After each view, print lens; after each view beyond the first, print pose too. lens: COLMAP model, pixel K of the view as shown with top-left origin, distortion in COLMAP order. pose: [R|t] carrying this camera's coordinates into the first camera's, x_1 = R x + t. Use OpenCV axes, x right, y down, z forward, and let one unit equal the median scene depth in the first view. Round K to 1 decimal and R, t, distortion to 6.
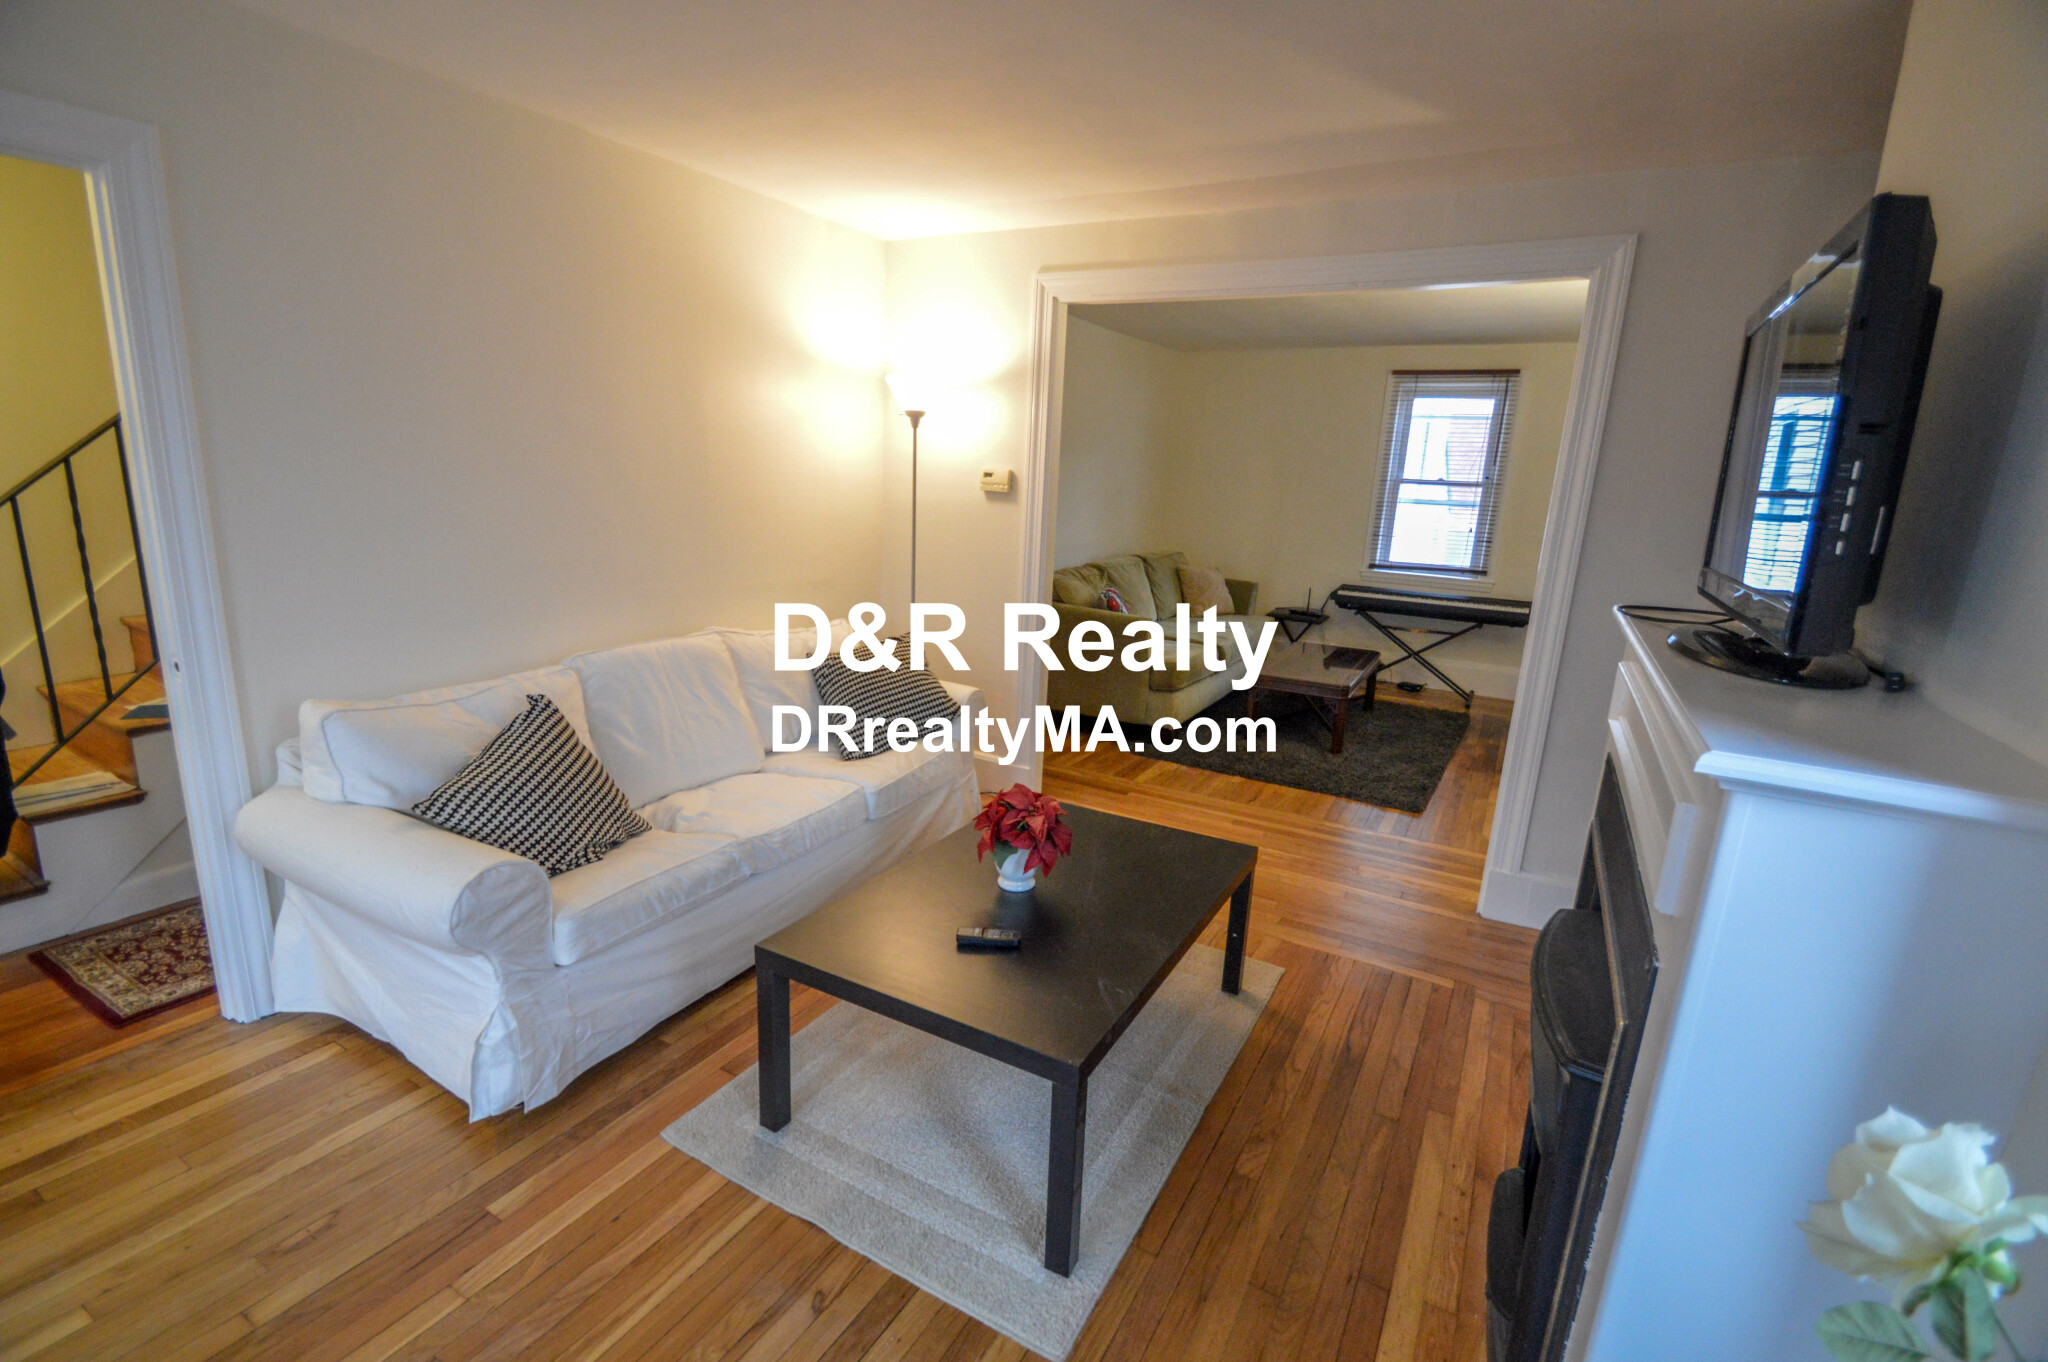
lens RADIAL K [[909.2, 0, 1018.3], [0, 909.2, 669.9], [0, 0, 1]] dist [0.000975, -0.000040]
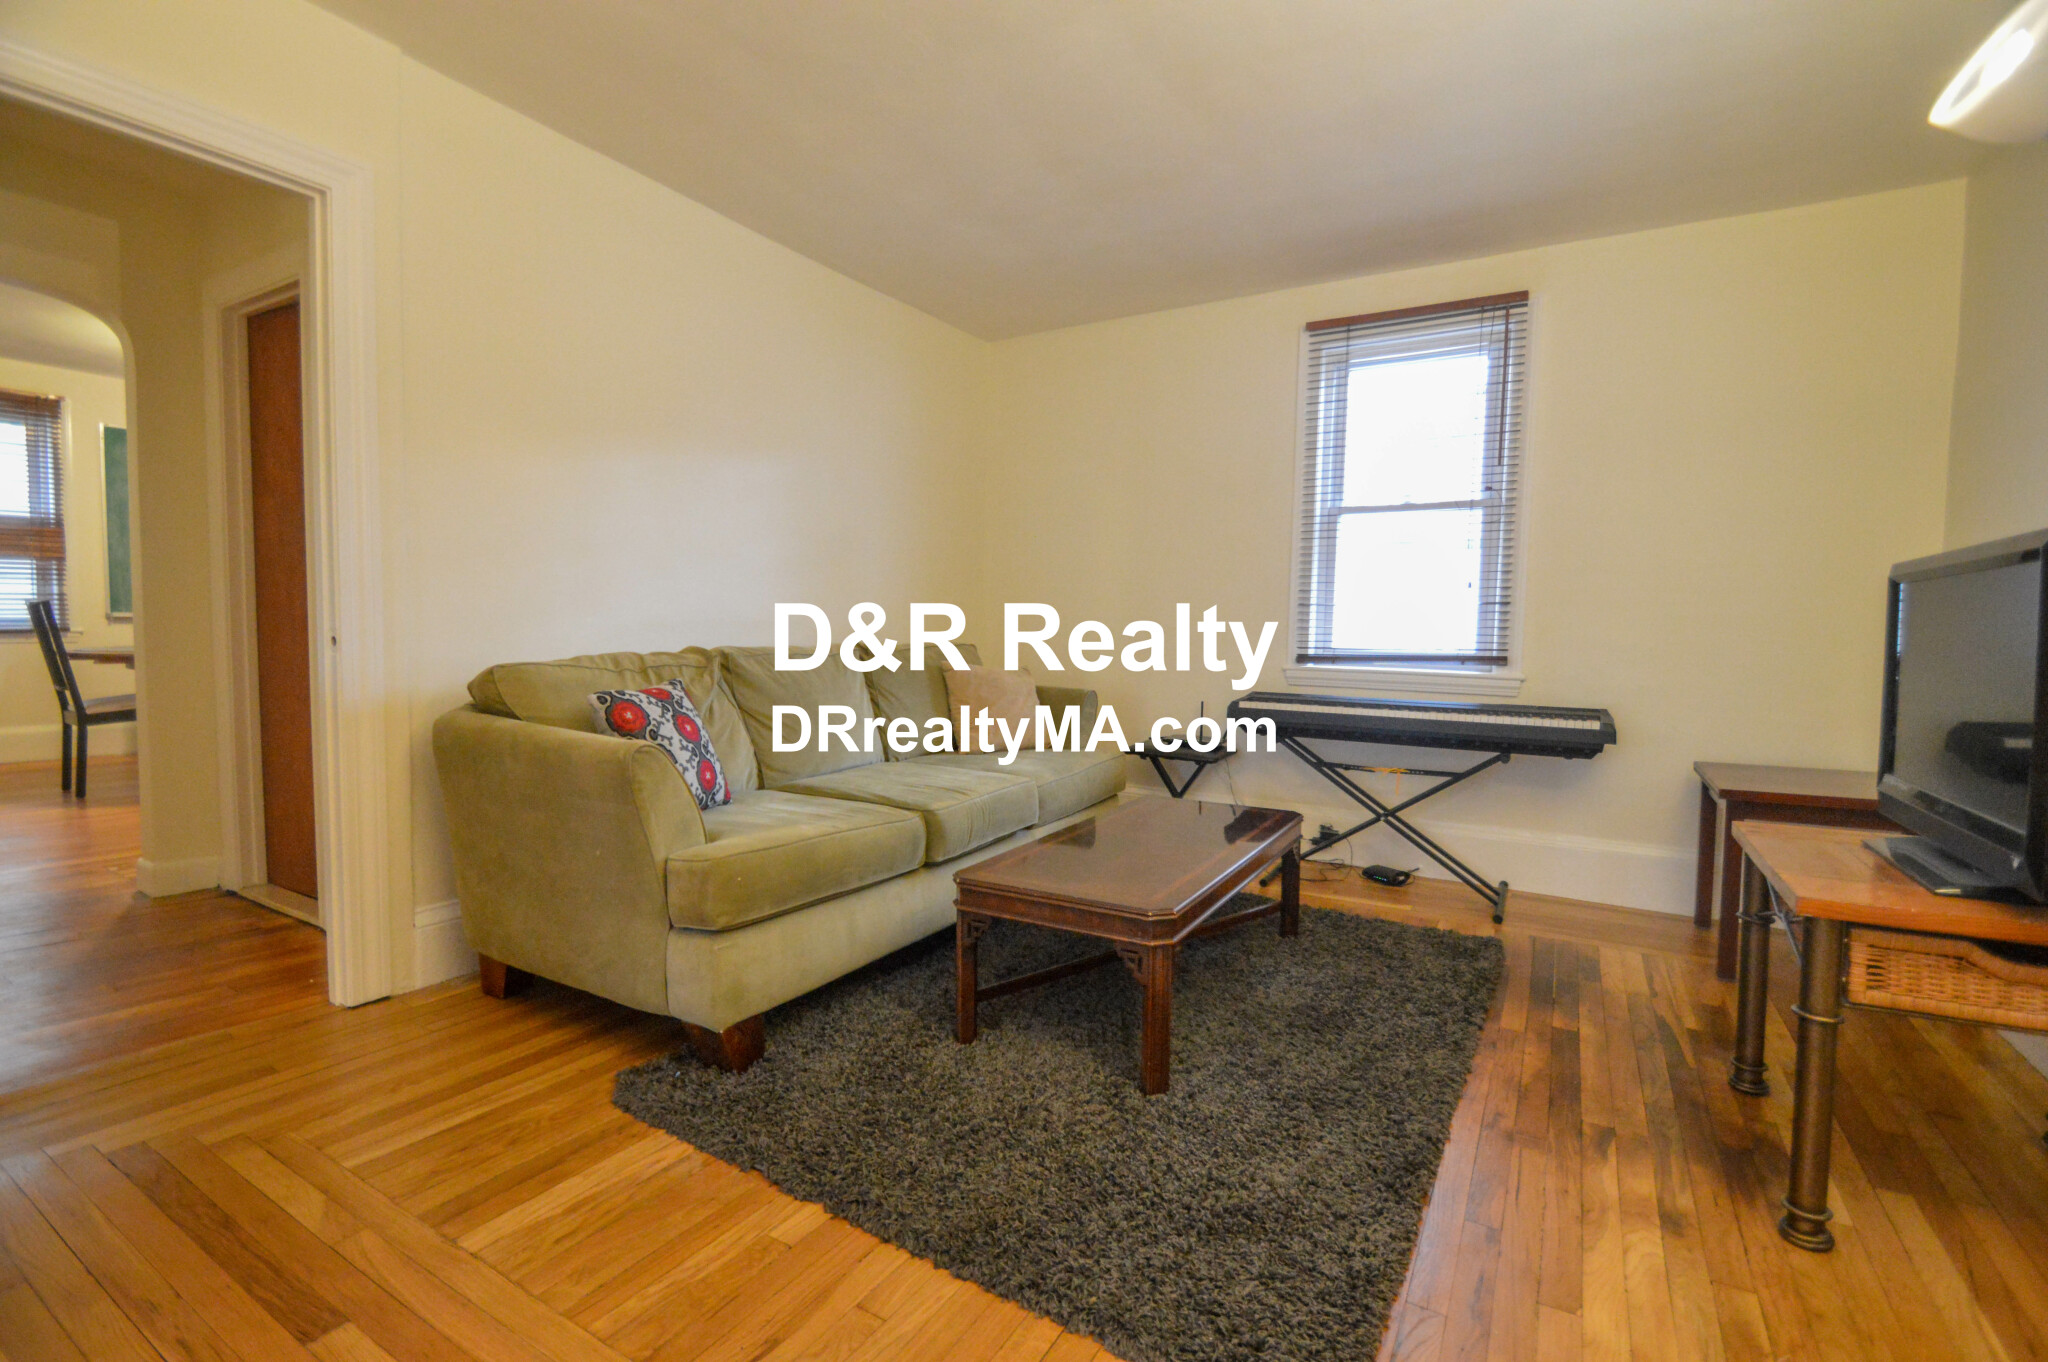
lens RADIAL K [[909.2, 0, 1015.5], [0, 909.2, 677.0], [0, 0, 1]] dist [0.000975, -0.000040]
pose [[0.999345, -0.024231, -0.026884, 0.238535], [0.019459, 0.986035, -0.165400, -0.012970], [0.030516, 0.164769, 0.985860, 0.462639]]
